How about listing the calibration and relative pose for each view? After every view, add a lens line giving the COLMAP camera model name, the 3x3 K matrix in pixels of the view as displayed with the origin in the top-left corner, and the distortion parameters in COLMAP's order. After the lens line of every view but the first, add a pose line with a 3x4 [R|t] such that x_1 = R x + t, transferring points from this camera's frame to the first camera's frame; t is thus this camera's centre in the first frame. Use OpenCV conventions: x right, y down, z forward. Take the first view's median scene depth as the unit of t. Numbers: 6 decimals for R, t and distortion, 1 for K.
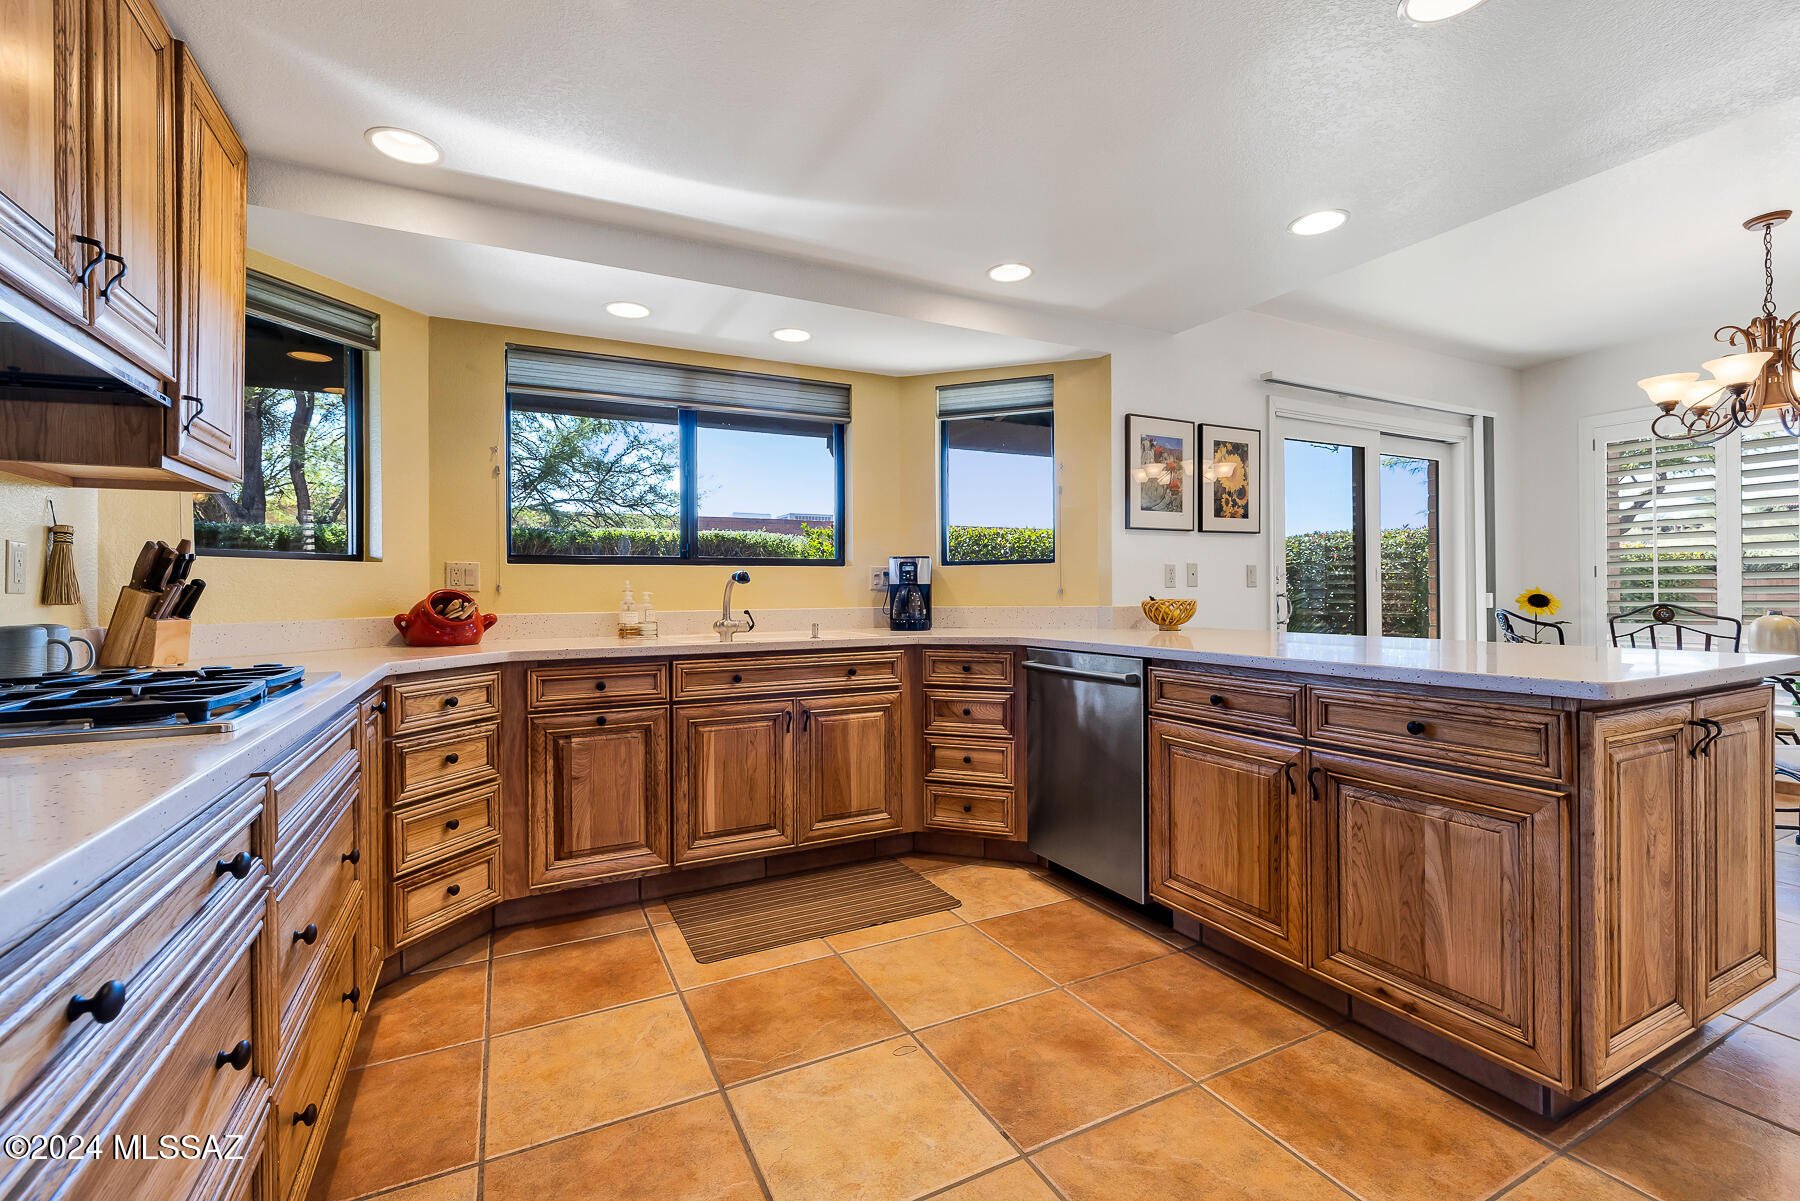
lens RADIAL K [[778.4, 0, 900.4], [0, 778.4, 589.4], [0, 0, 1]] dist [0.002790, 0.000425]
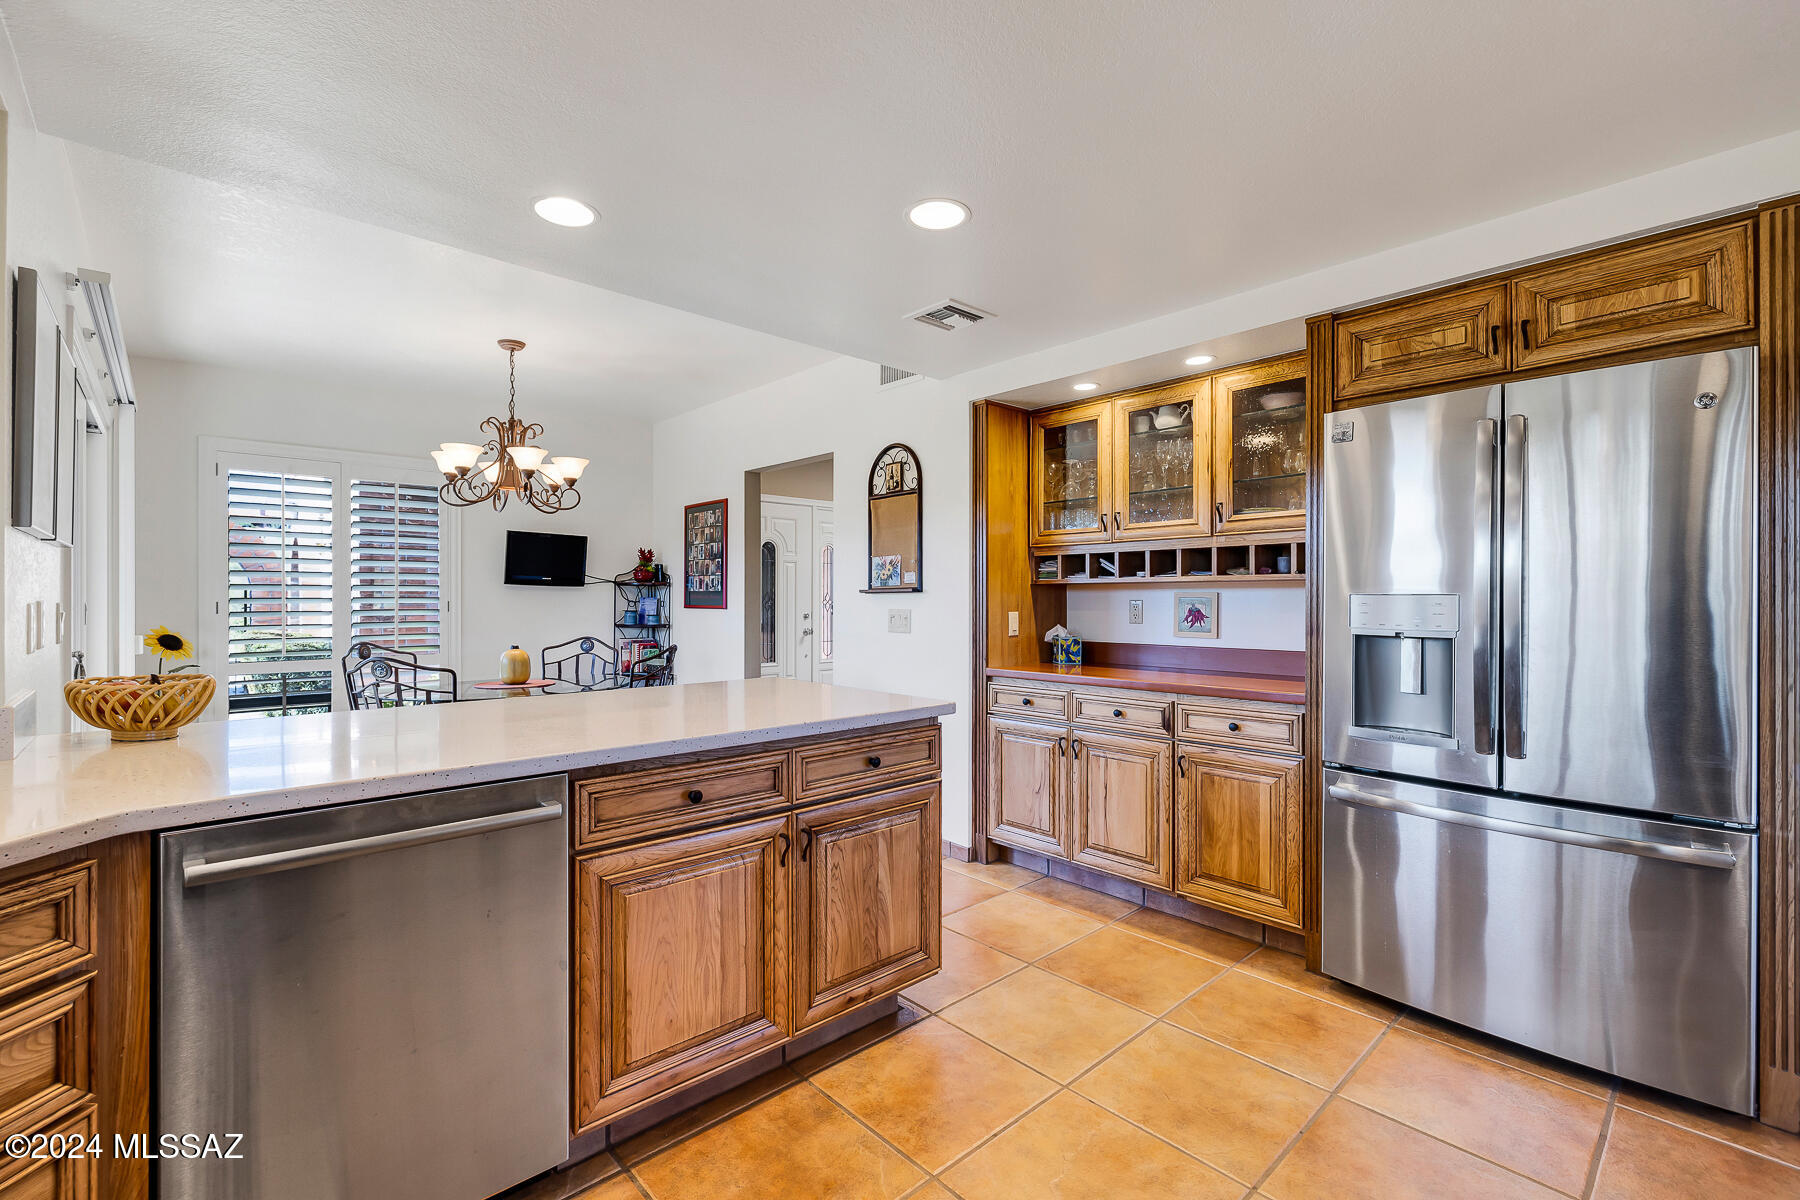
lens RADIAL K [[789.5, 0, 888.1], [0, 789.5, 590.8], [0, 0, 1]] dist [-0.003850, 0.000228]
pose [[-0.257749, 0.015504, 0.966088, -0.331155], [0.001464, 0.999876, -0.015656, -0.043931], [-0.966211, -0.002621, -0.257740, 0.779135]]
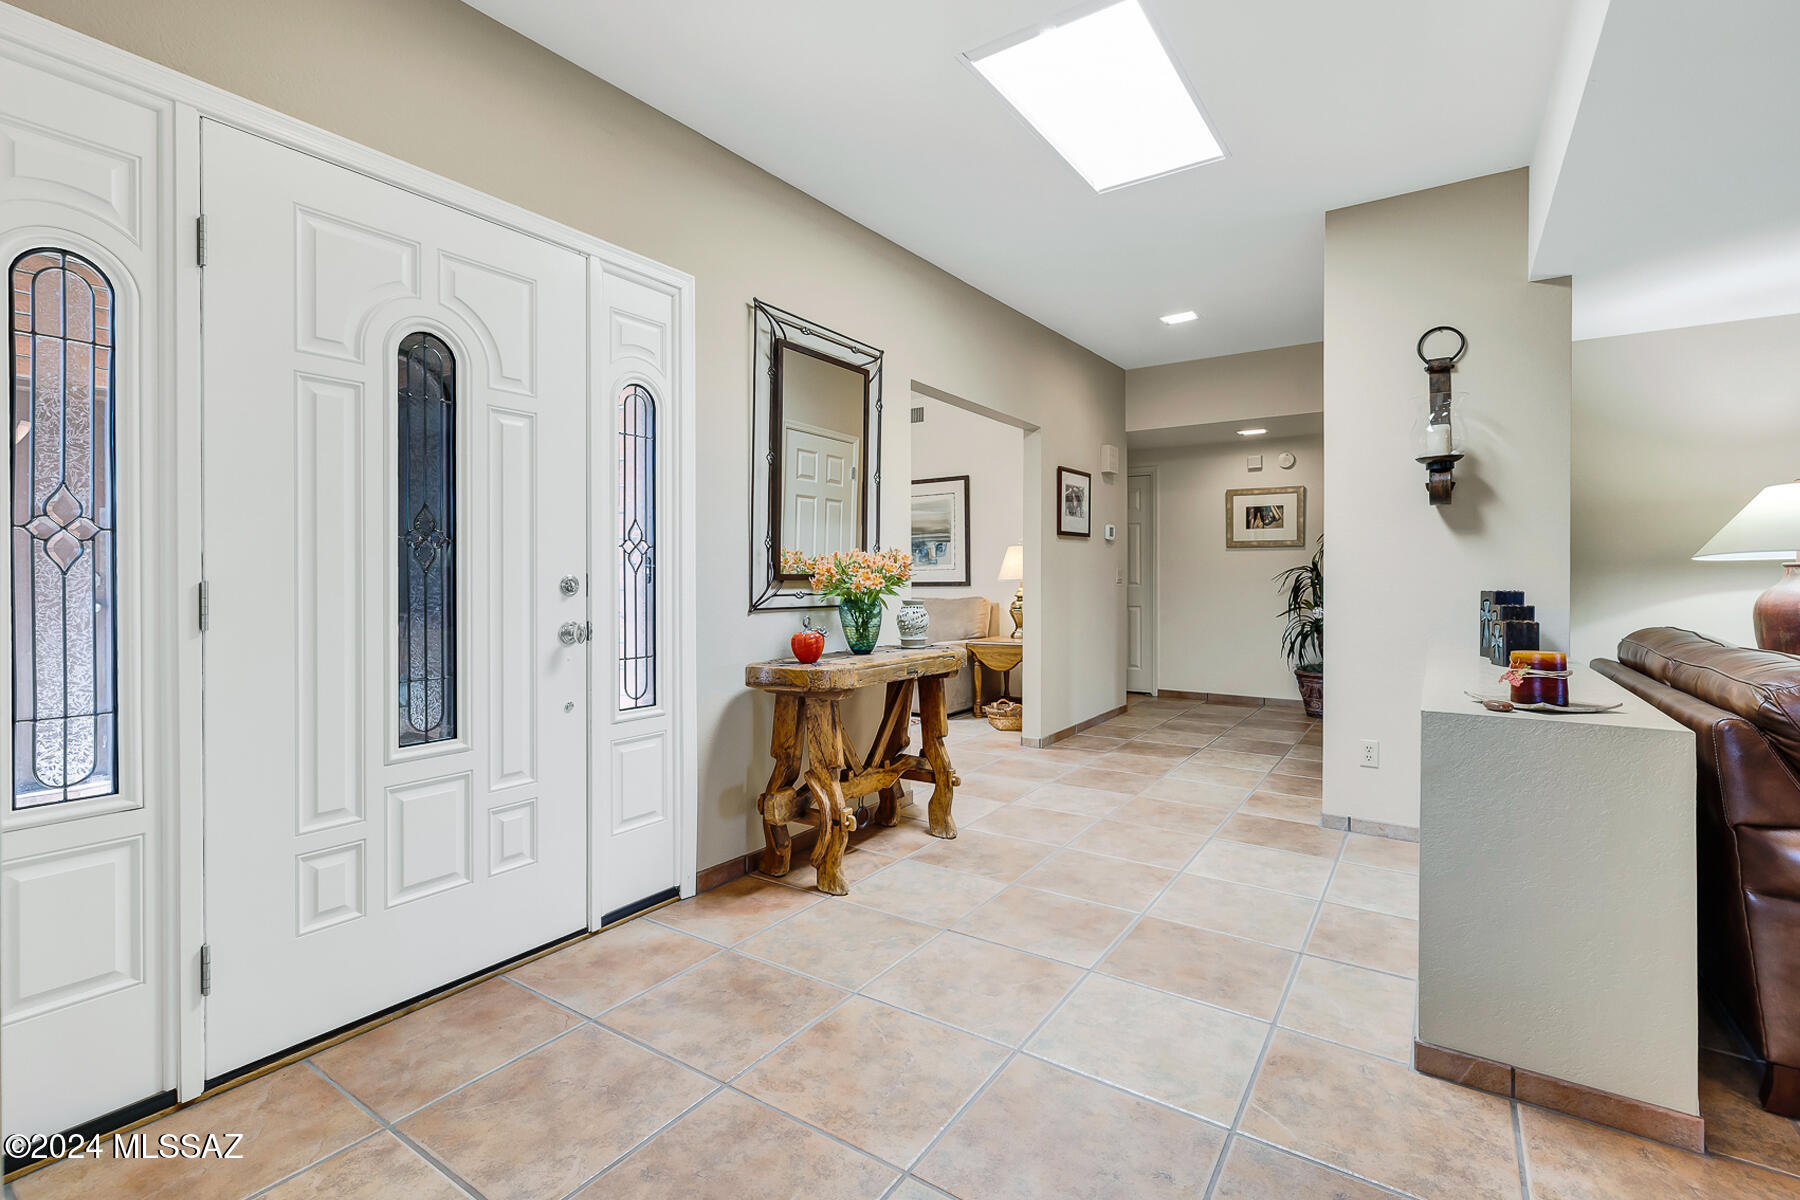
lens RADIAL K [[789.5, 0, 902.0], [0, 789.5, 584.9], [0, 0, 1]] dist [-0.003850, 0.000228]
pose [[-0.487347, -0.004891, 0.873195, 1.228044], [0.000578, 0.999982, 0.005924, -0.009658], [-0.873208, 0.003392, -0.487335, 0.490161]]
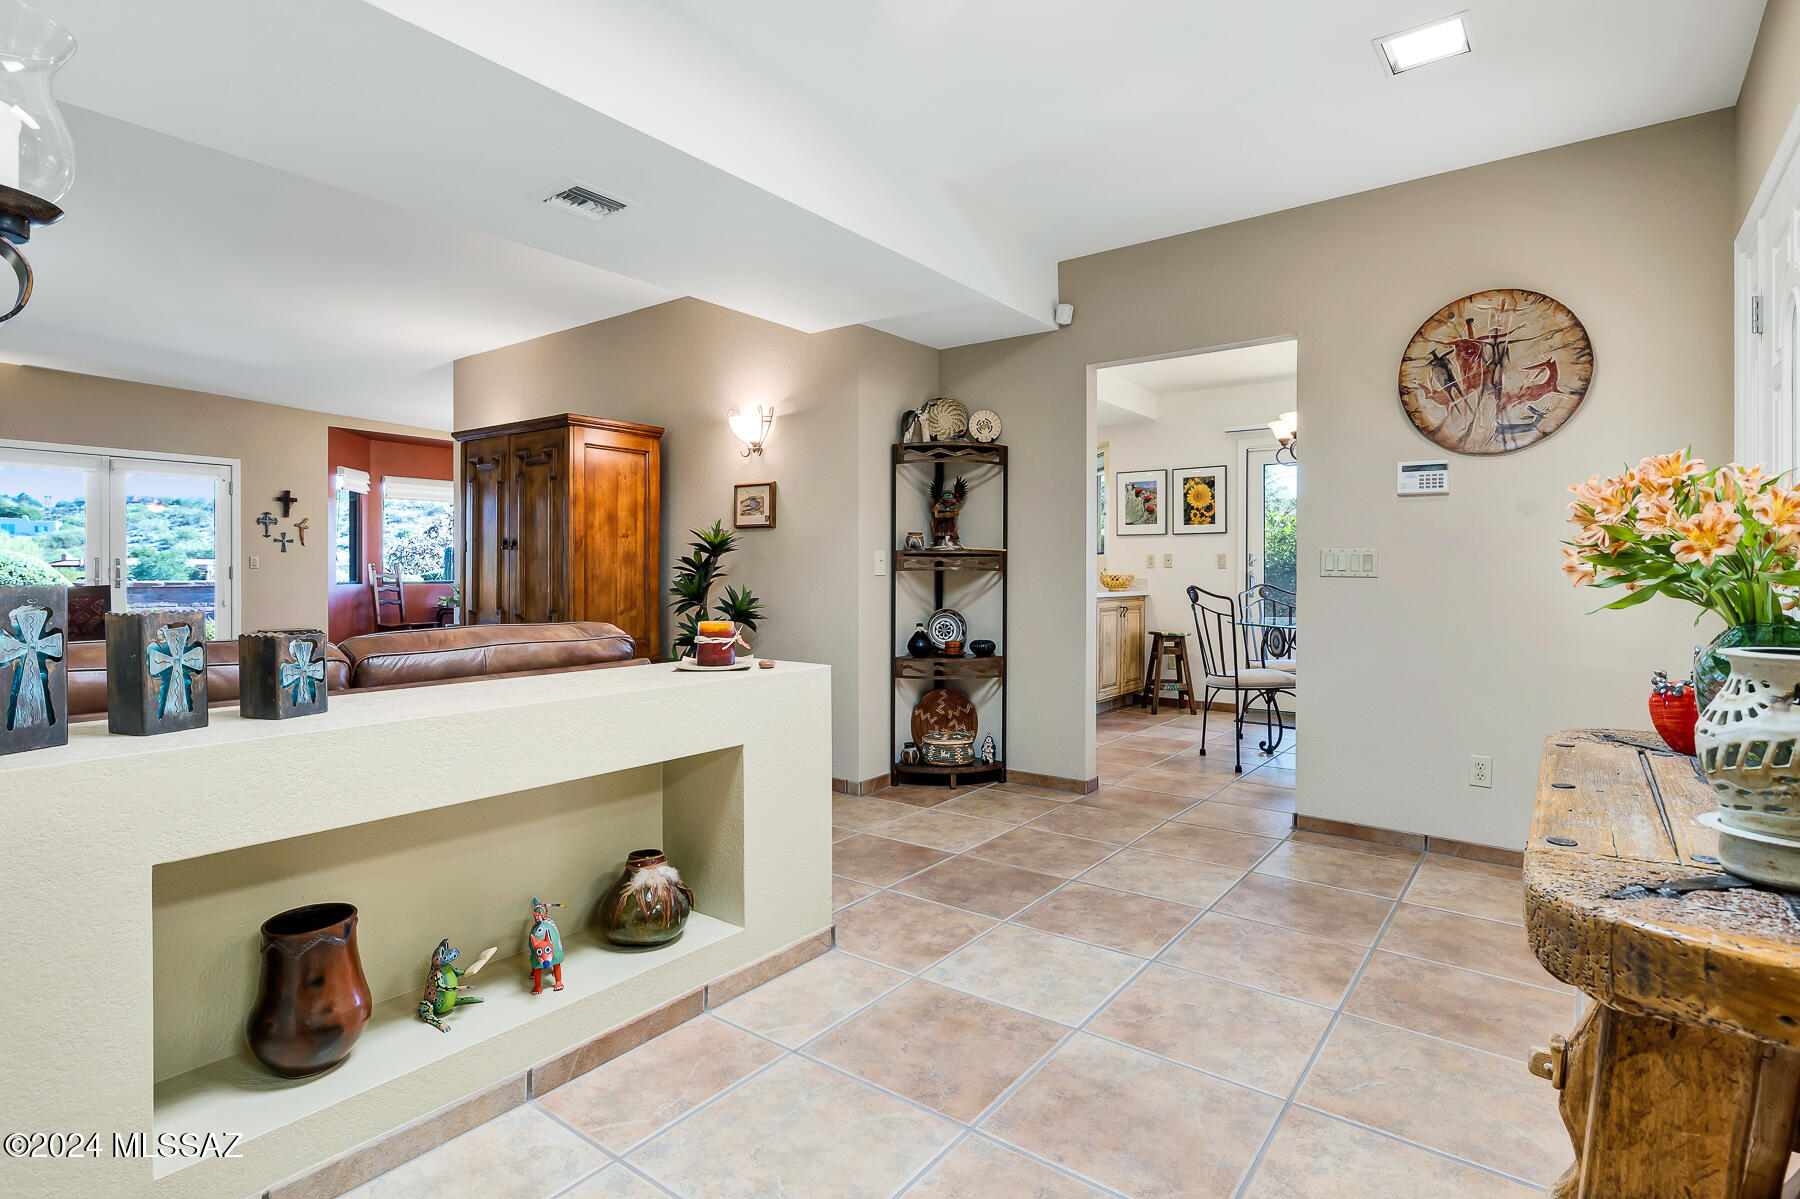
lens RADIAL K [[910.4, 0, 900.0], [0, 910.4, 581.8], [0, 0, 1]] dist [-0.003957, -0.000372]
pose [[0.443844, 0.019659, -0.895888, 2.384599], [-0.005836, 0.999802, 0.019048, -0.008791], [0.896085, -0.003226, 0.443871, -0.487699]]
